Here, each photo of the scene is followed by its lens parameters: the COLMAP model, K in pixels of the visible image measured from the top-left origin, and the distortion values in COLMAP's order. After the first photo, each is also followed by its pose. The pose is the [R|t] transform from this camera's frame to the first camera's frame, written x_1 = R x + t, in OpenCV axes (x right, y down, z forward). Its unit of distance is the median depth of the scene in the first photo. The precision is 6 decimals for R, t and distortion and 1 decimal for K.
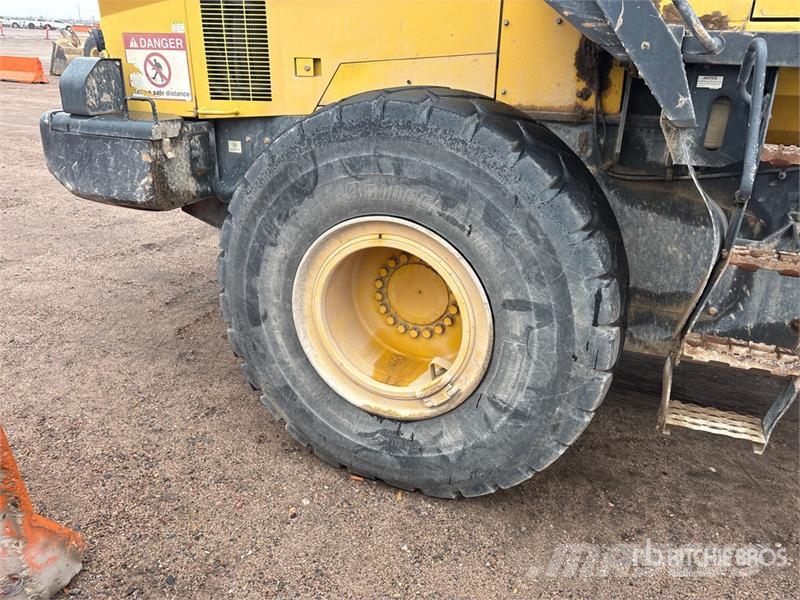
lens RADIAL K [[589.1, 0, 399.6], [0, 589.1, 296.5], [0, 0, 1]] dist [0.066432, -0.070383]
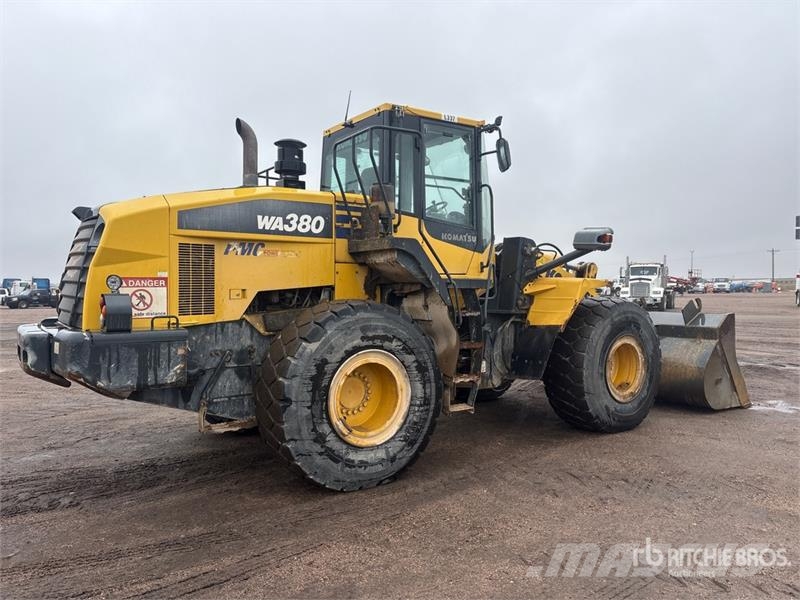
lens RADIAL K [[589.1, 0, 399.6], [0, 589.1, 296.5], [0, 0, 1]] dist [0.066432, -0.070383]
pose [[0.577840, -0.035940, 0.815358, -1.261248], [0.316417, 0.930759, -0.183217, 0.089088], [-0.752317, 0.363863, 0.549201, -0.304040]]
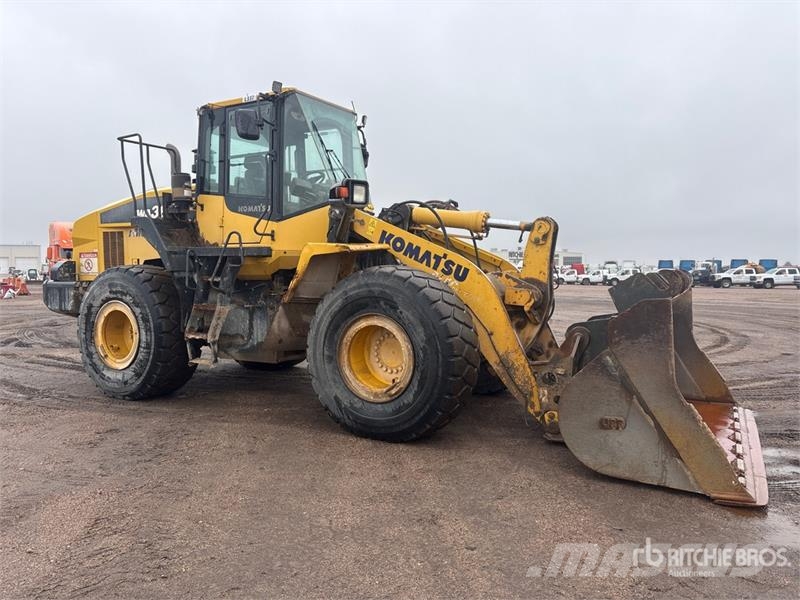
lens RADIAL K [[589.1, 0, 399.6], [0, 589.1, 296.5], [0, 0, 1]] dist [0.066432, -0.070383]
pose [[0.987561, -0.017753, -0.156230, 1.410513], [-0.034759, 0.944373, -0.327034, 0.590917], [0.153345, 0.328396, 0.932009, -1.255690]]
